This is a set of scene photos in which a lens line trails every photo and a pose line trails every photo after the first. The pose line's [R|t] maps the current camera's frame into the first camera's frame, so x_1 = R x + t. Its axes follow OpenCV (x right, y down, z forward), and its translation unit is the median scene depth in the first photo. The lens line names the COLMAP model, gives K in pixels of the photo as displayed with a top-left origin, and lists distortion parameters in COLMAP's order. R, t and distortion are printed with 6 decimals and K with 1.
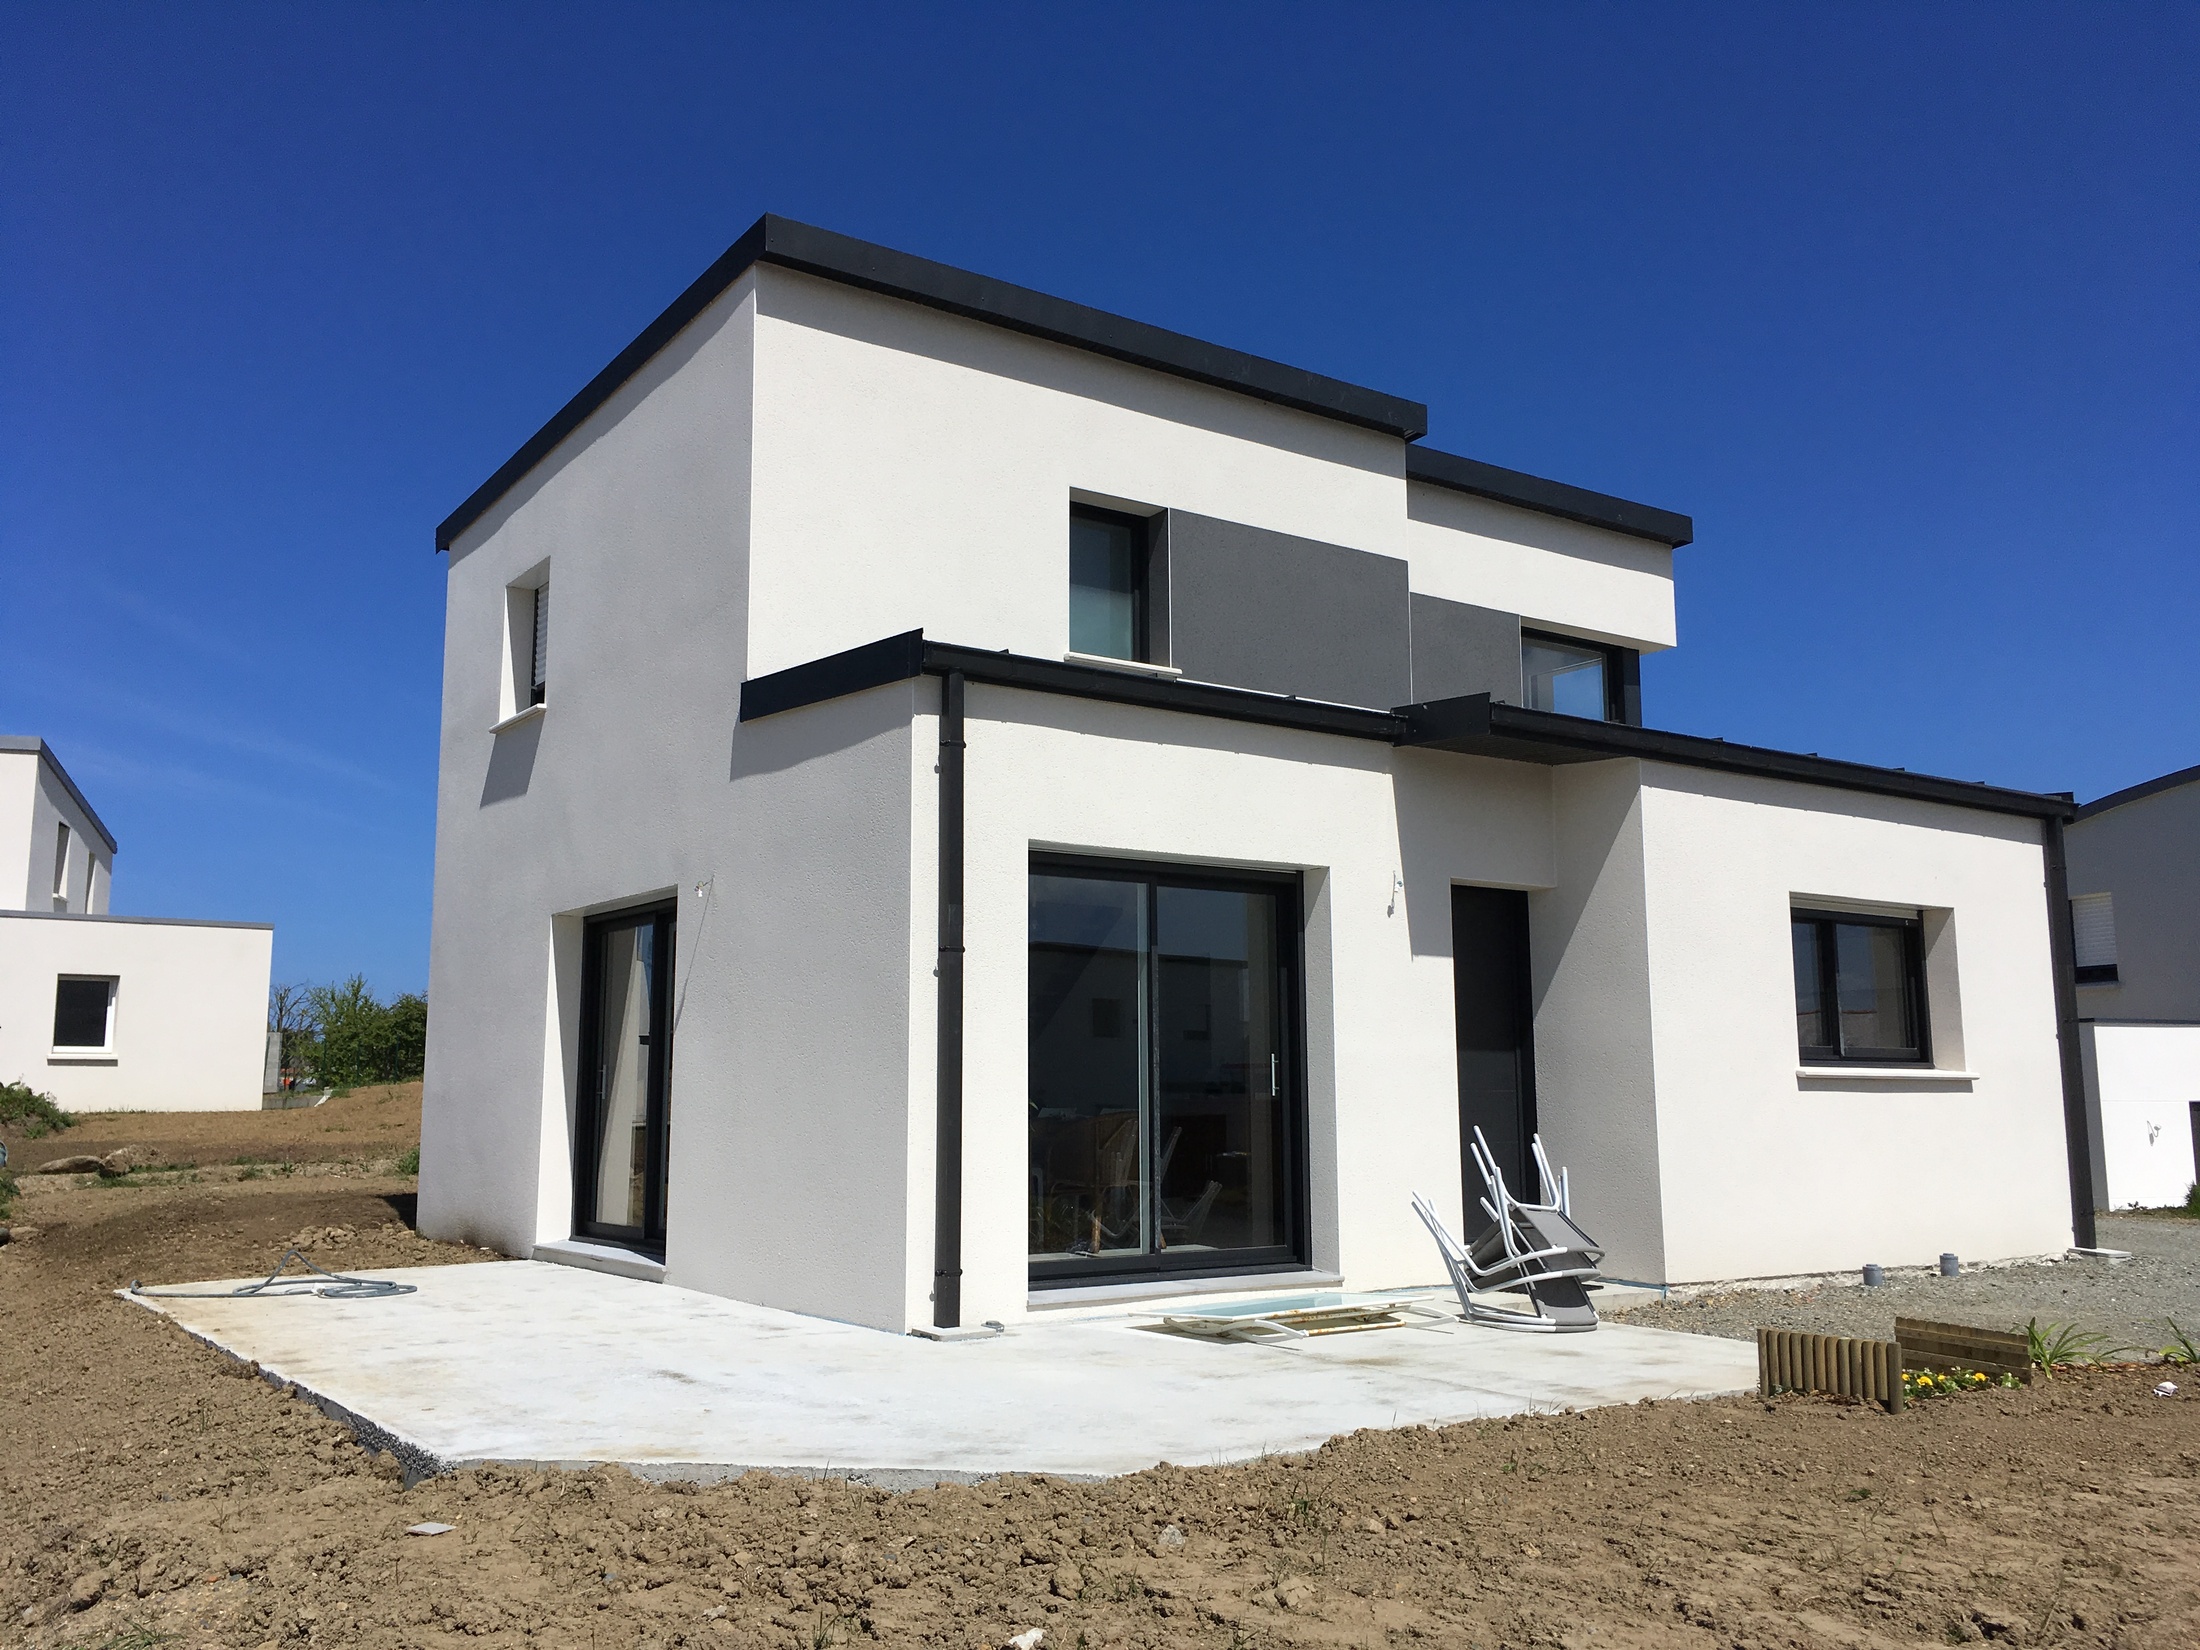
lens RADIAL K [[1841.5, 0, 1100.0], [0, 1841.5, 825.0], [0, 0, 1]] dist [0.039488, -0.001063]
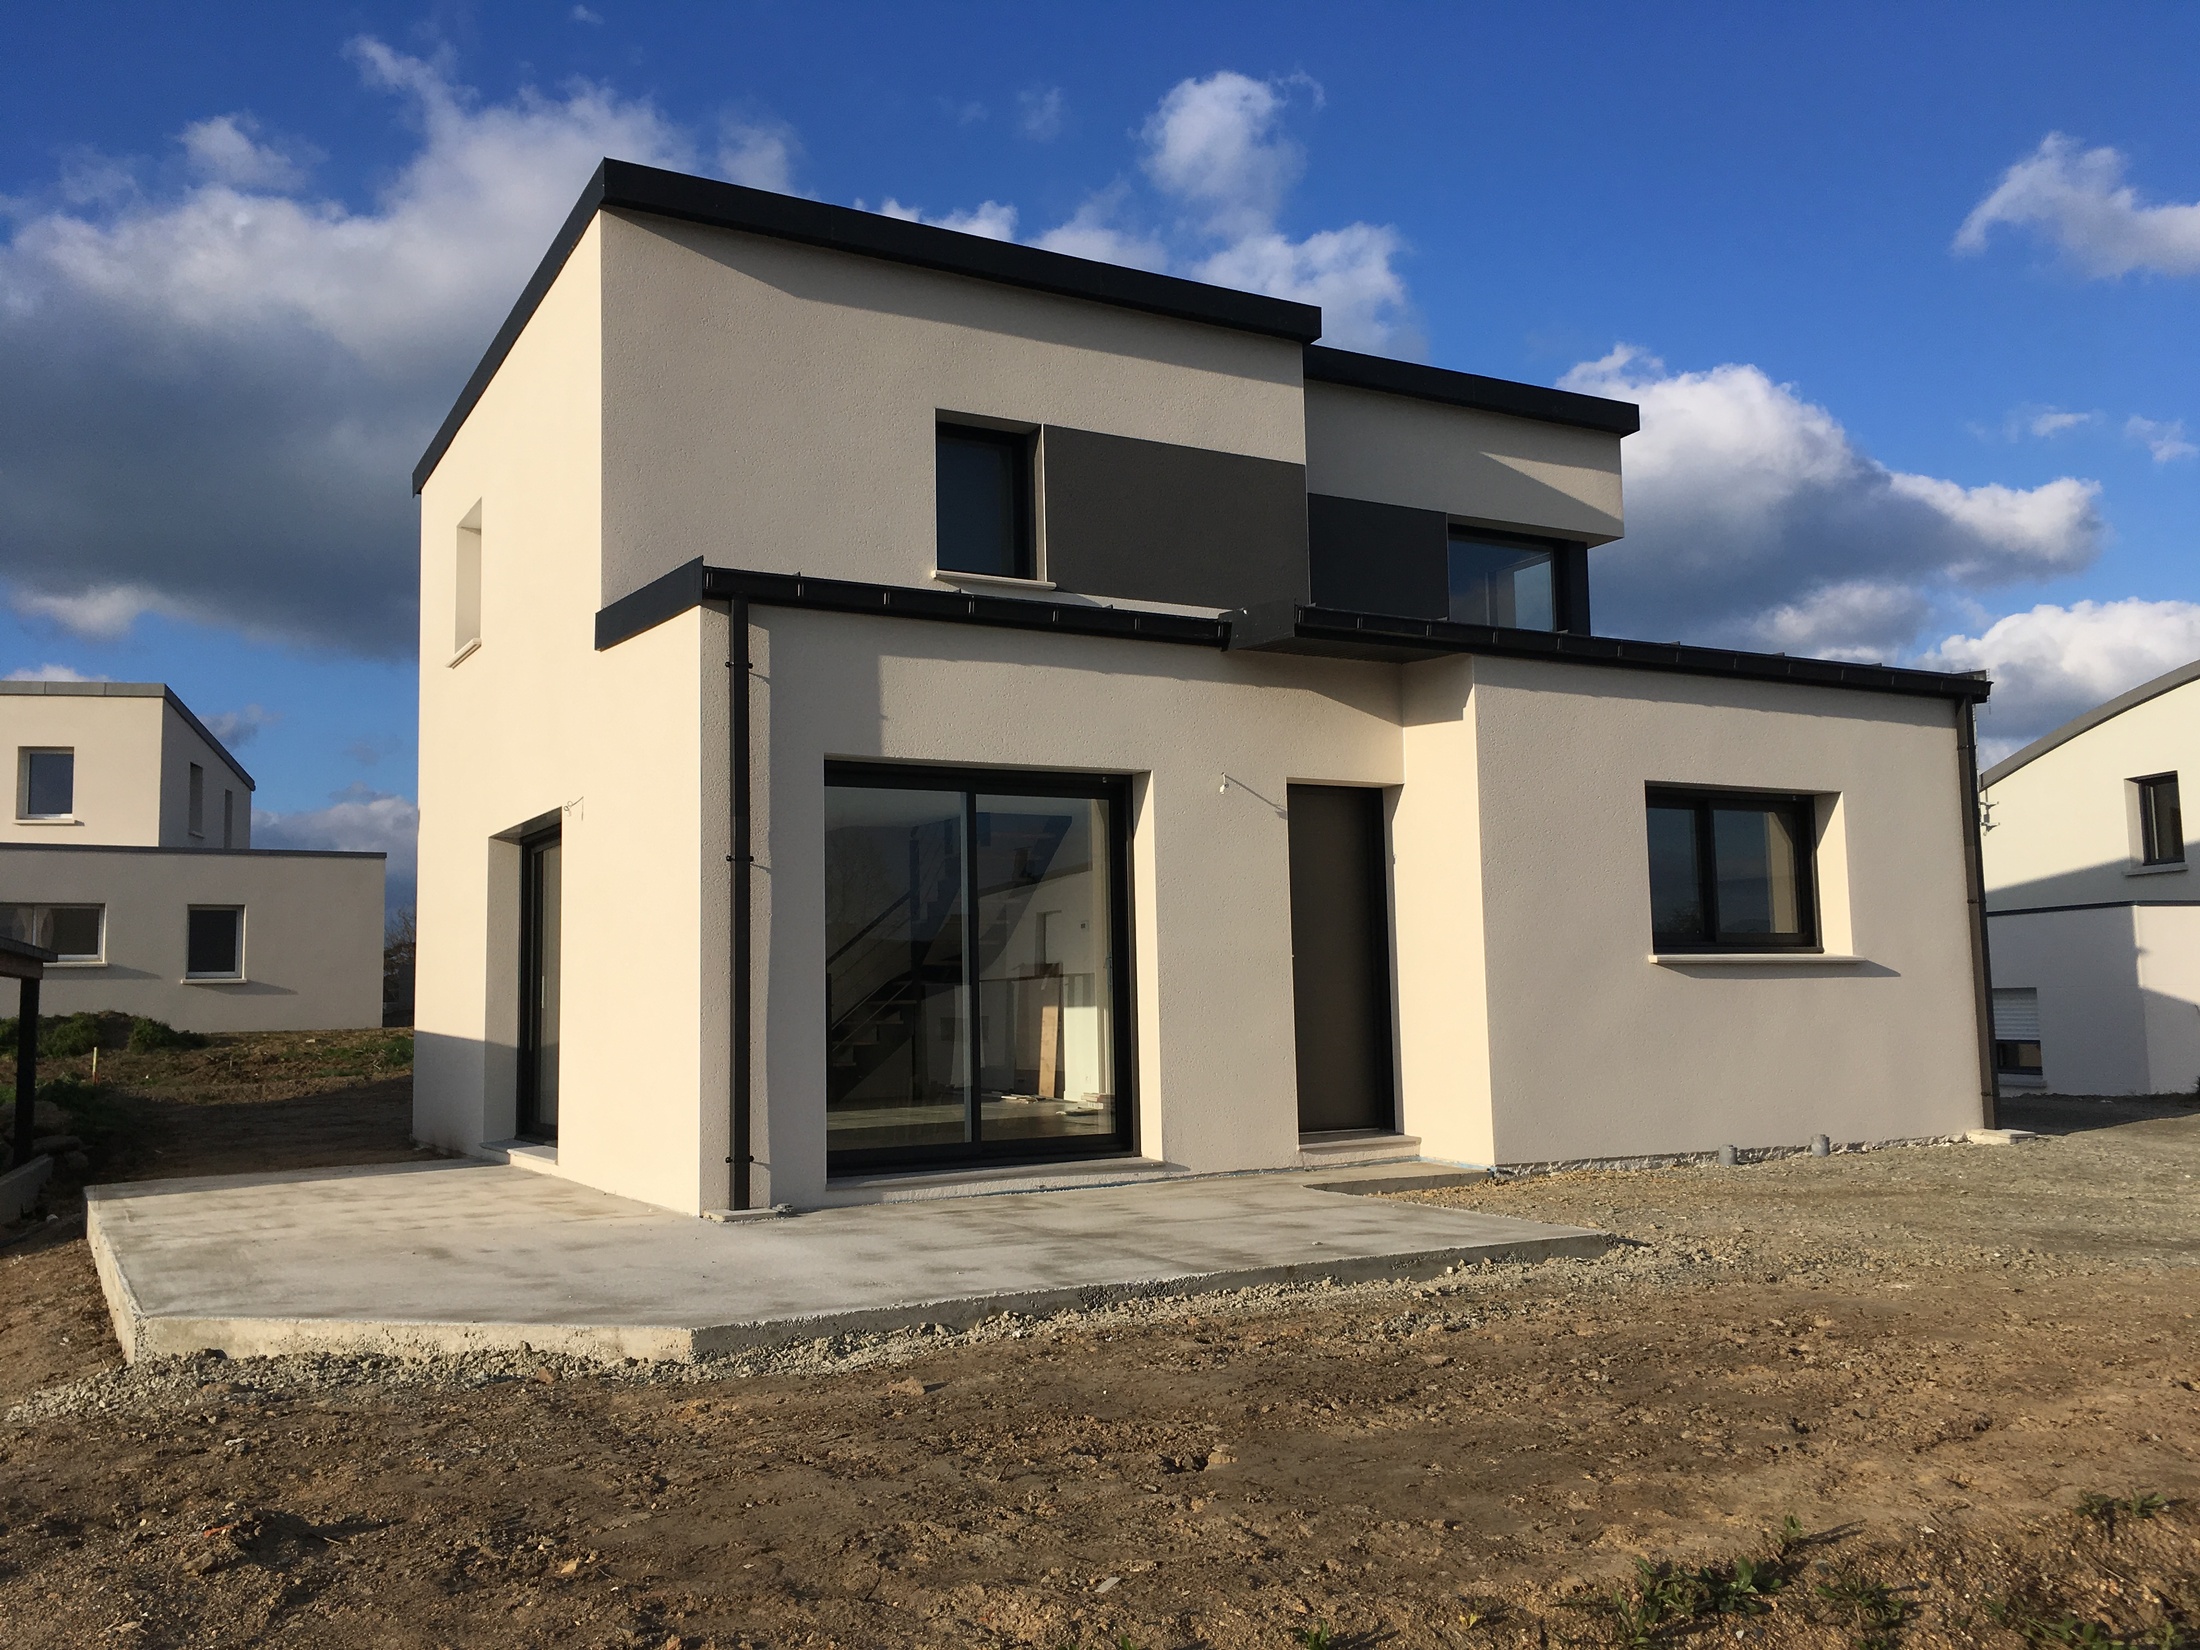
lens RADIAL K [[1841.5, 0, 1100.0], [0, 1841.5, 825.0], [0, 0, 1]] dist [0.039488, -0.001063]
pose [[0.995350, -0.027151, -0.092421, 0.160184], [0.031518, 0.998438, 0.046129, 0.004038], [0.091025, -0.048827, 0.994651, -0.026469]]
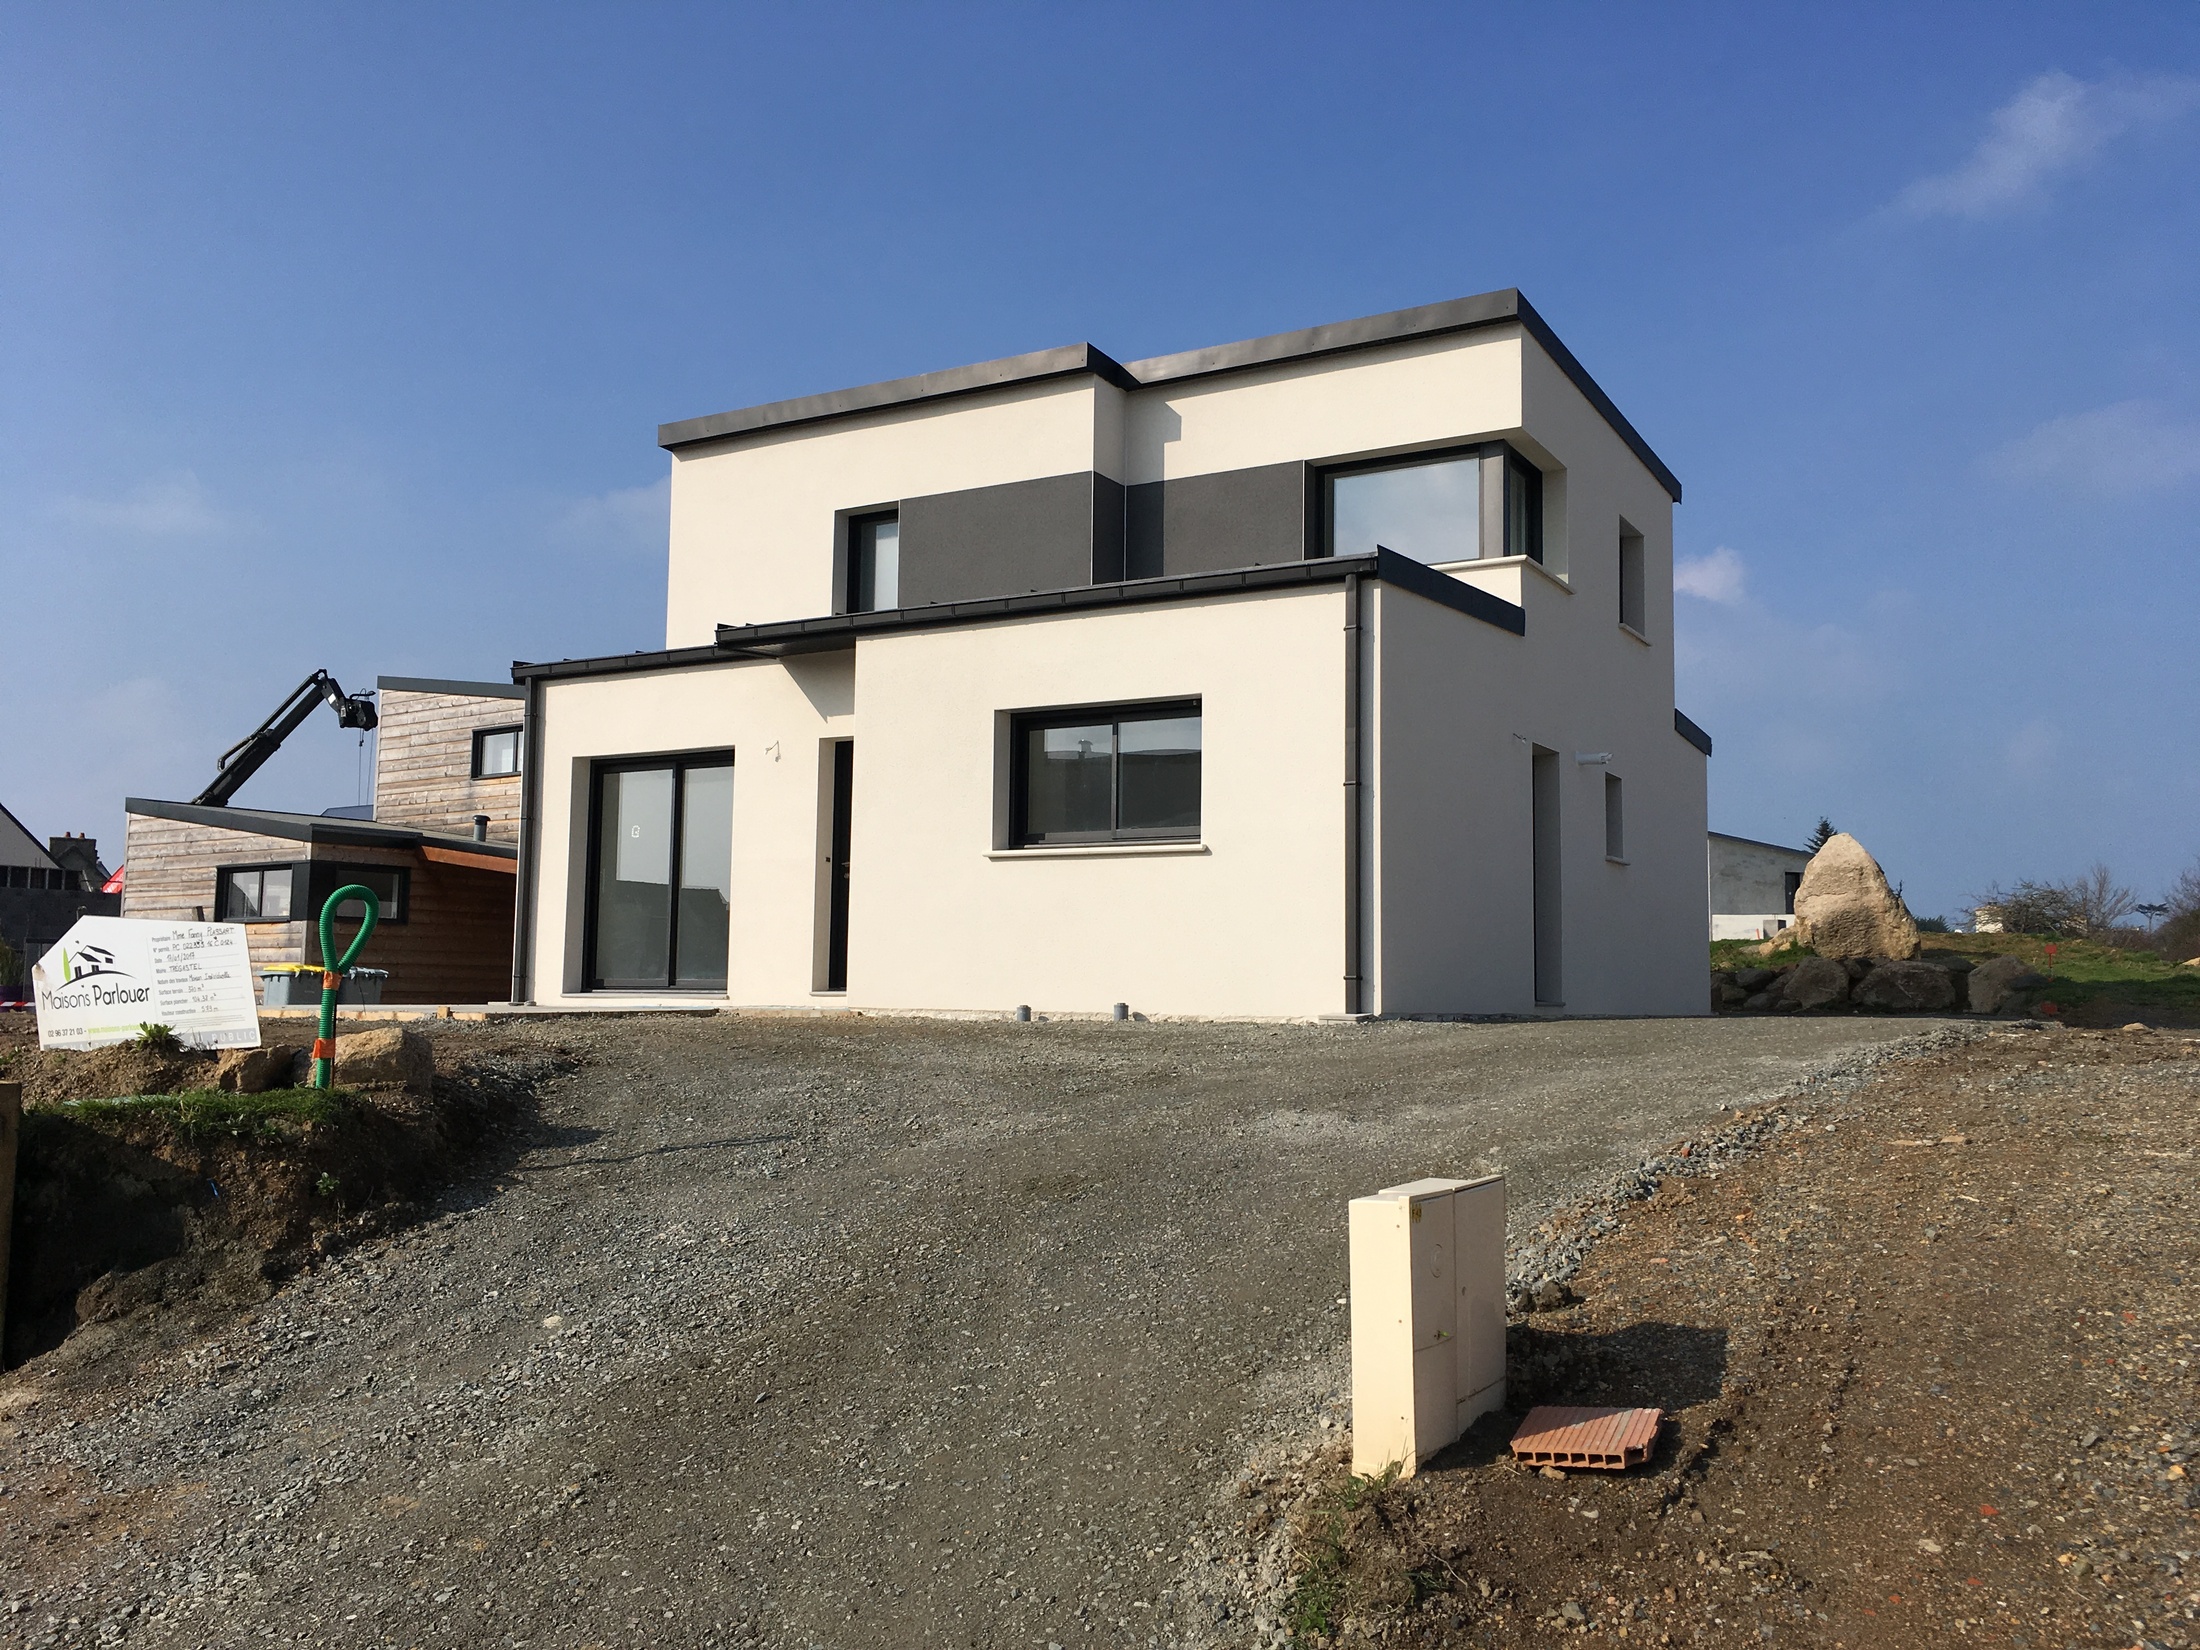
lens RADIAL K [[1841.5, 0, 1100.0], [0, 1841.5, 825.0], [0, 0, 1]] dist [0.039488, -0.001063]
pose [[0.410075, -0.068950, -0.909442, 1.465452], [0.122056, 0.992318, -0.020197, 0.140228], [0.903848, -0.102720, 0.415341, 0.521563]]
